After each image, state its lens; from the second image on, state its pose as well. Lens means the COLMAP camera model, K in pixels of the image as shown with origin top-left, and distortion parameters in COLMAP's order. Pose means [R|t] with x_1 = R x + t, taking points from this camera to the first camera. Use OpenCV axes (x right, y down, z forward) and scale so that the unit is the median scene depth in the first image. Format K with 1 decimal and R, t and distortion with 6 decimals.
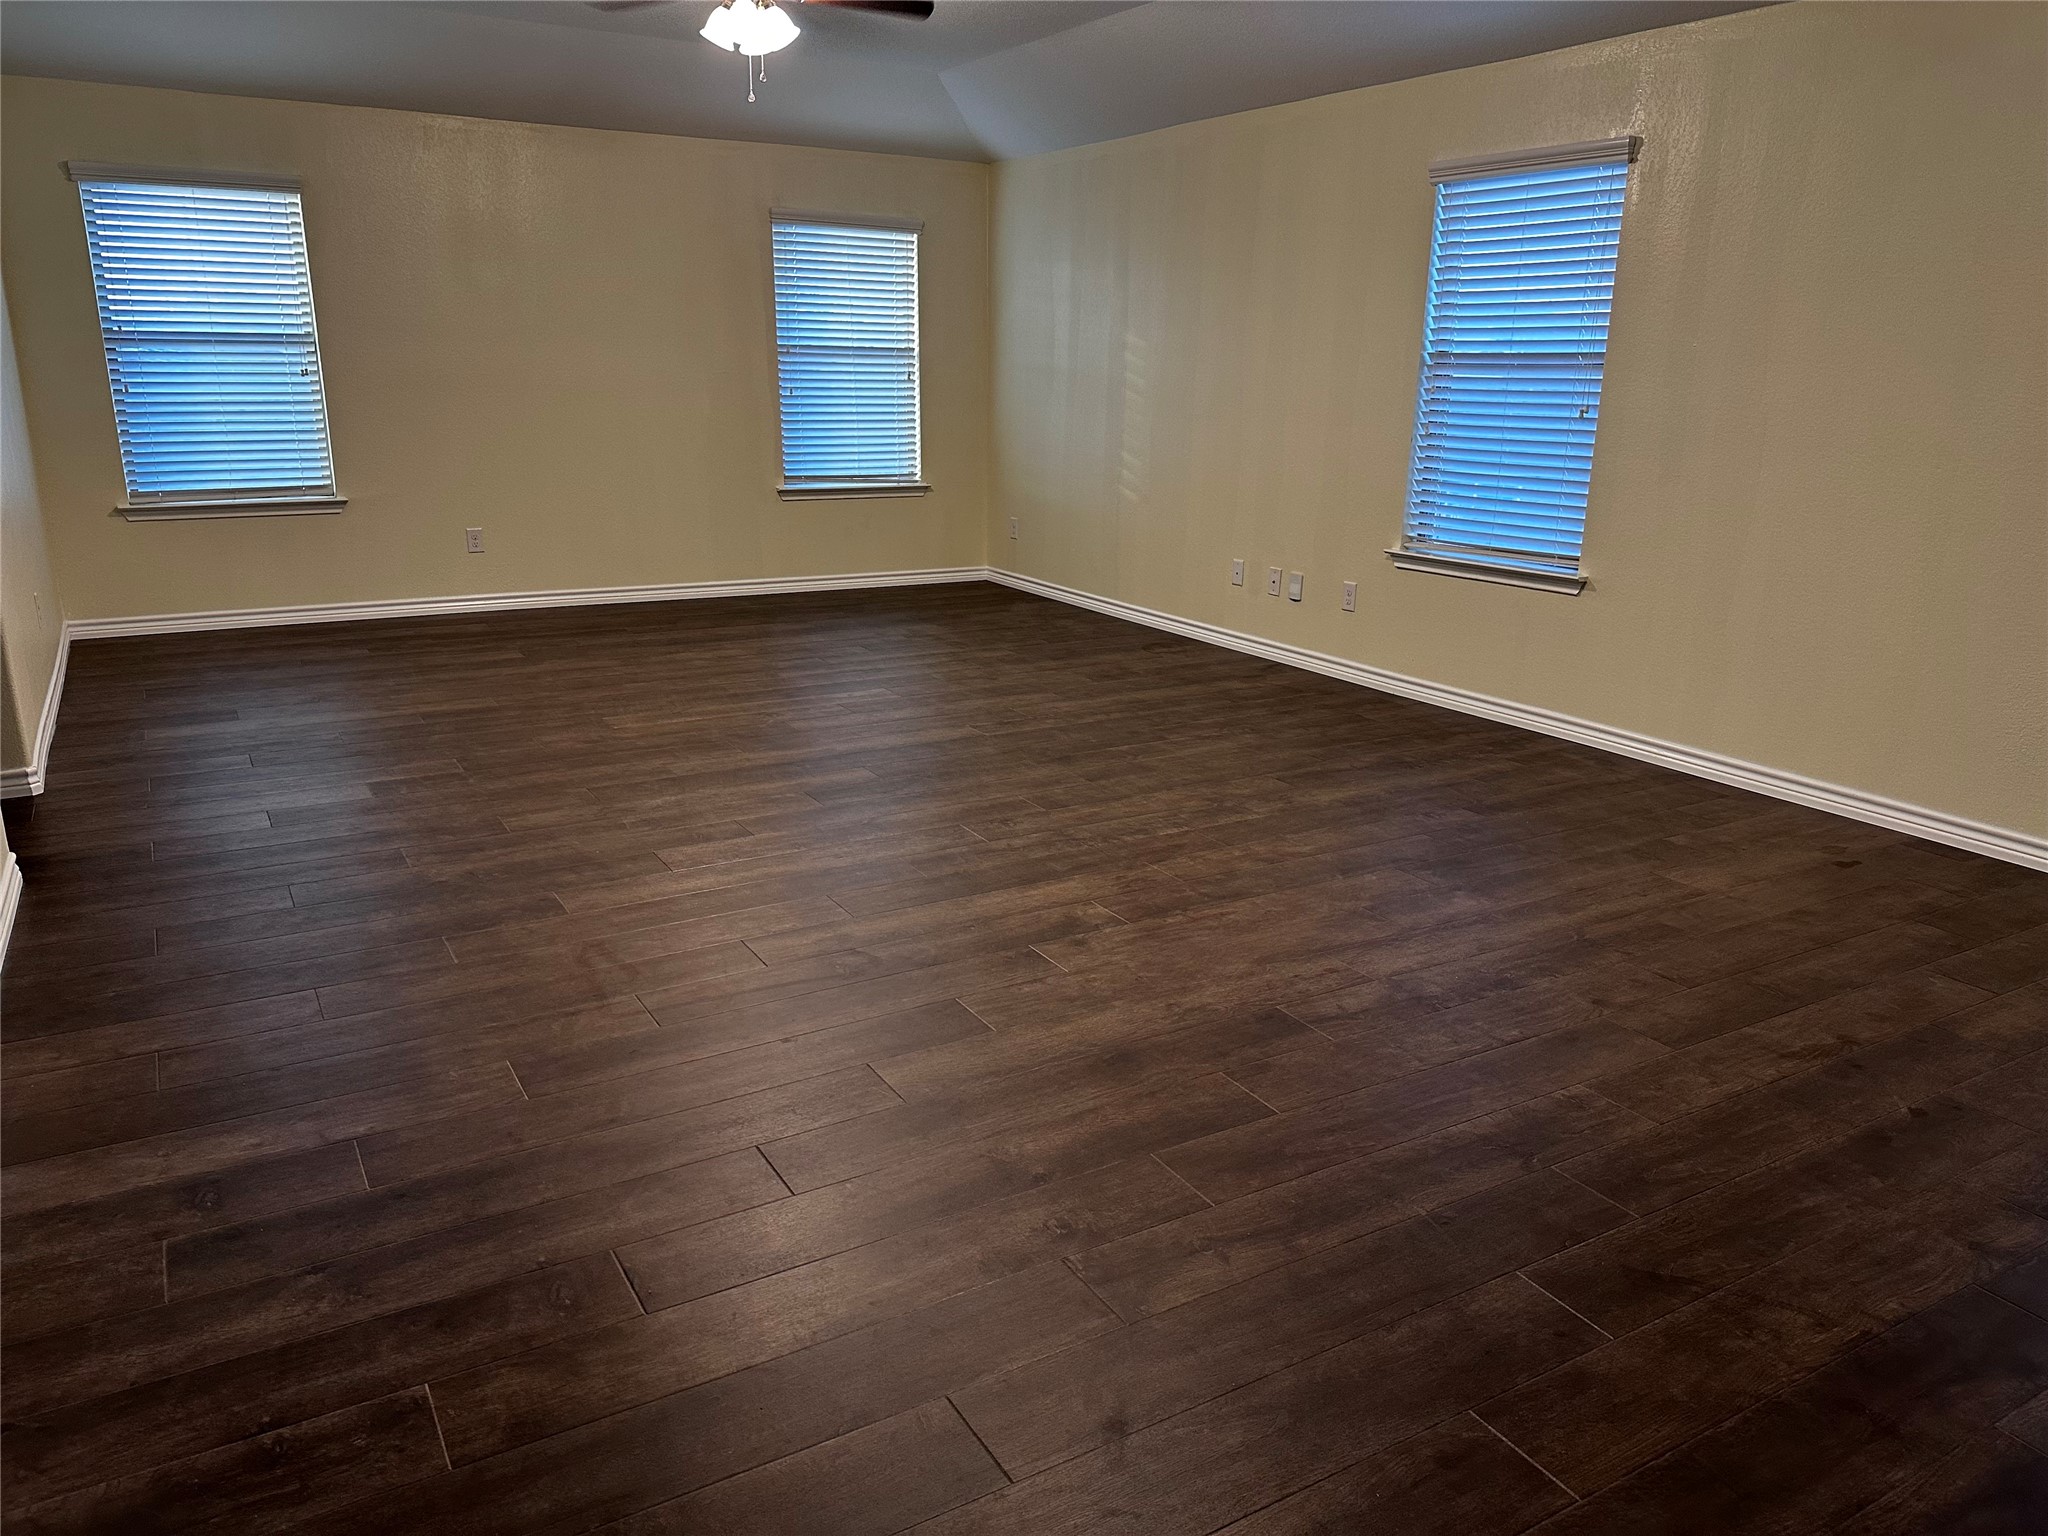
lens RADIAL K [[1446.3, 0, 1036.1], [0, 1446.3, 764.2], [0, 0, 1]] dist [0.132521, -0.223755]
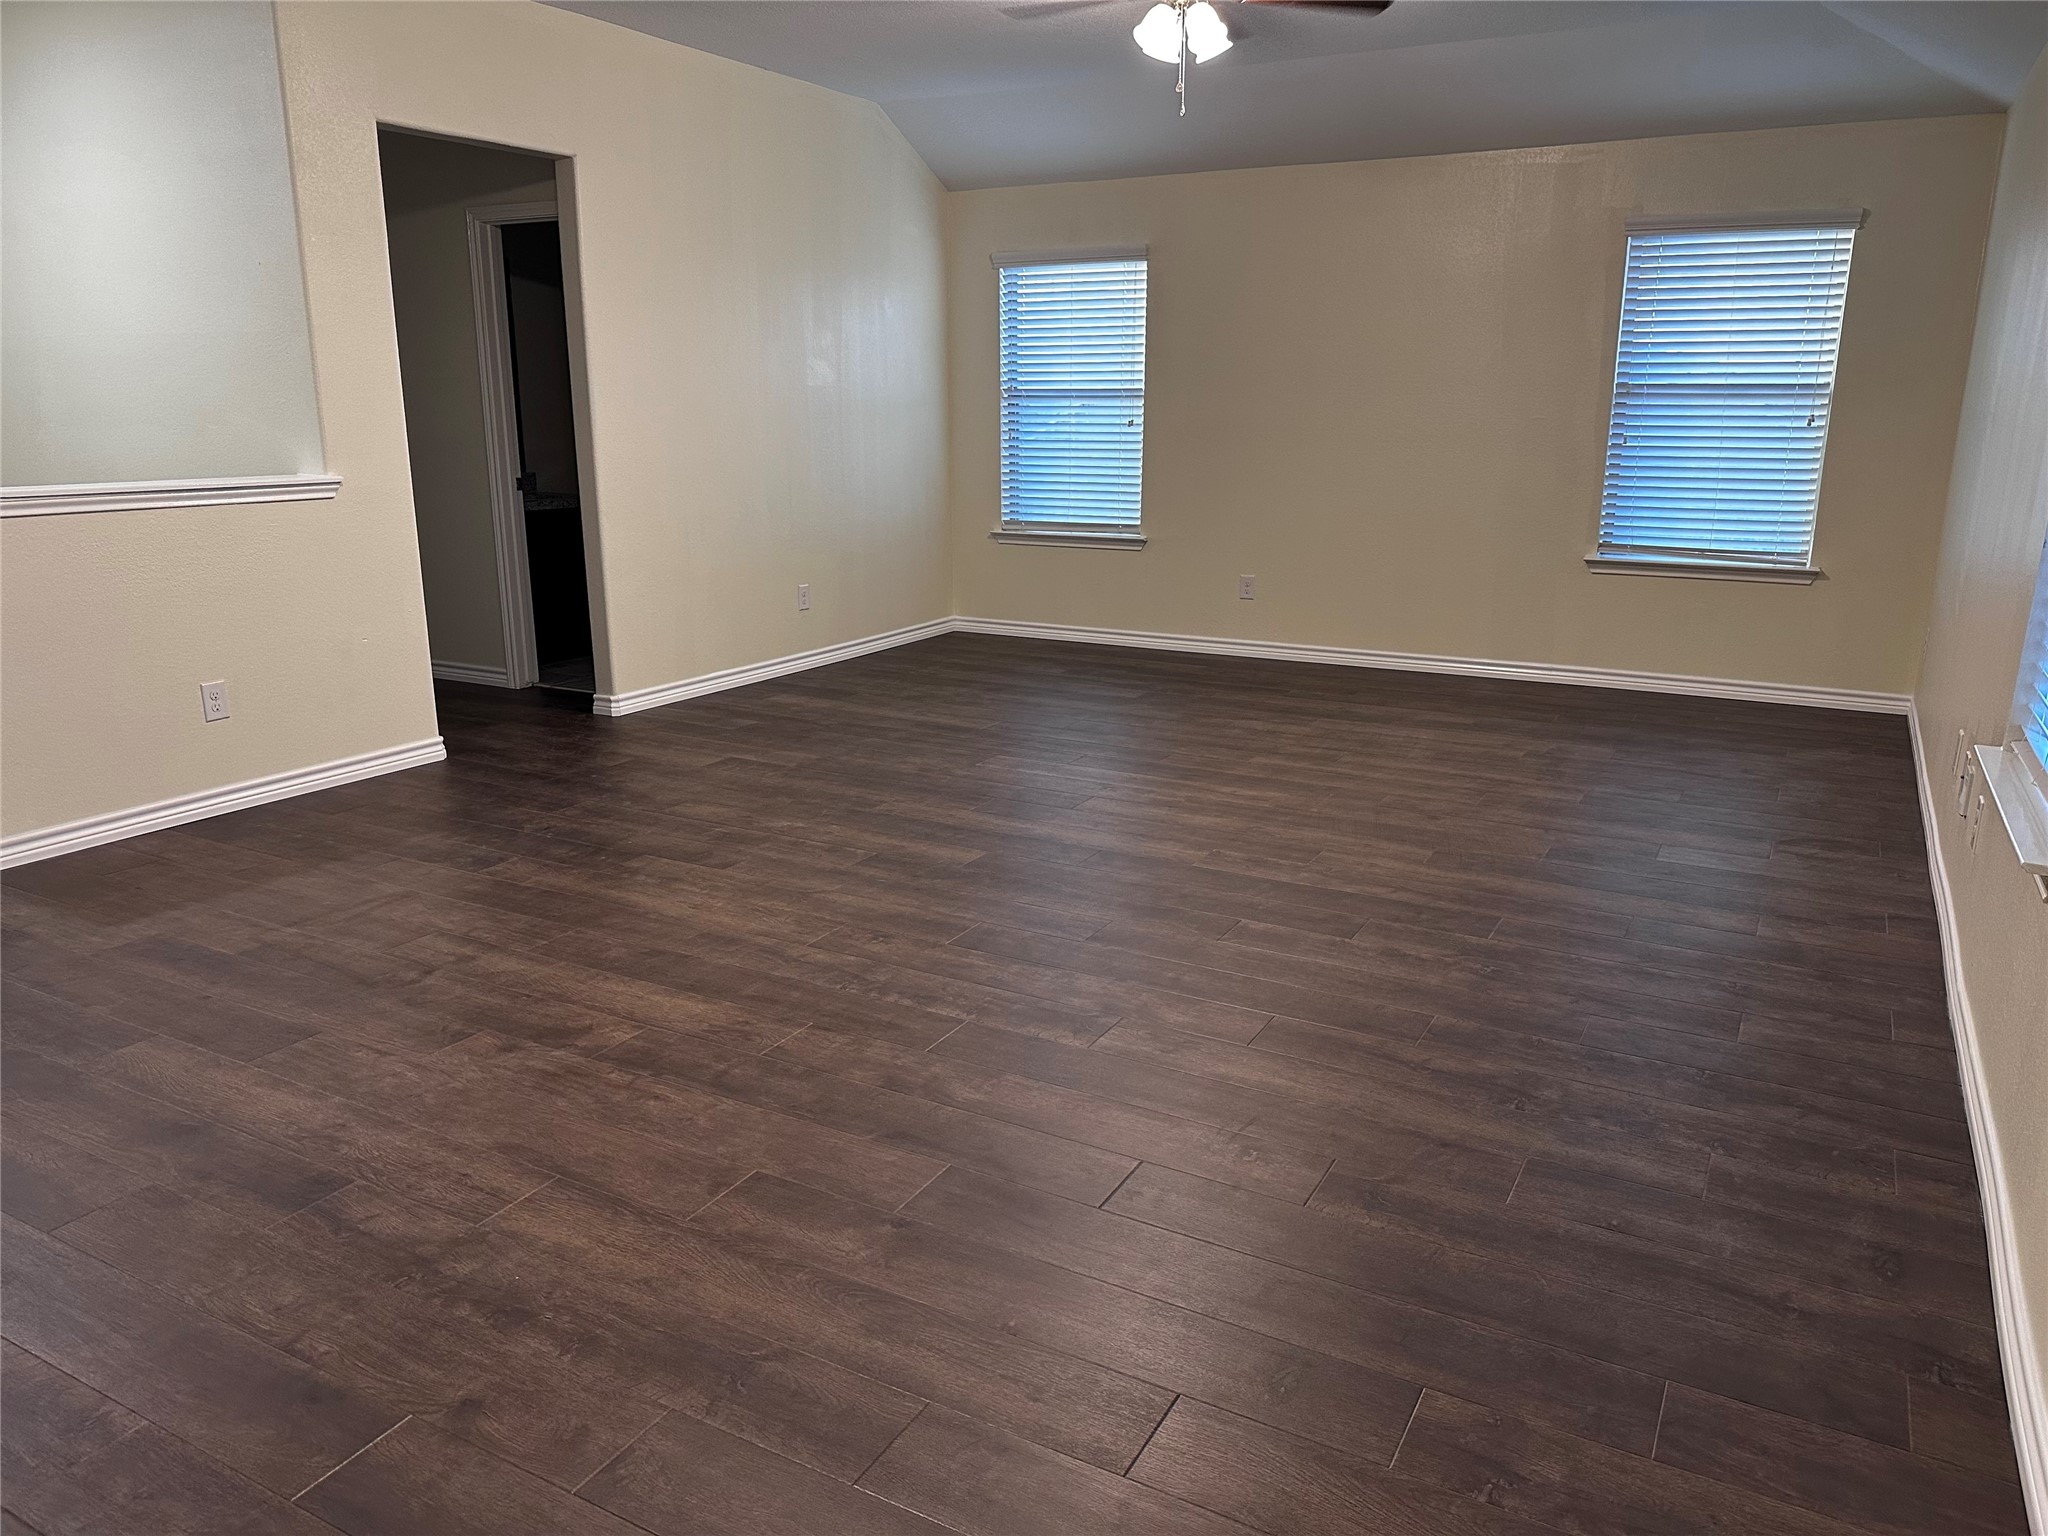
lens RADIAL K [[1446.3, 0, 1036.1], [0, 1446.3, 764.2], [0, 0, 1]] dist [0.132521, -0.223755]
pose [[0.496179, 0.195852, -0.845842, 0.634577], [-0.226626, 0.969667, 0.091582, -0.137677], [0.838121, 0.146249, 0.525513, 0.545402]]
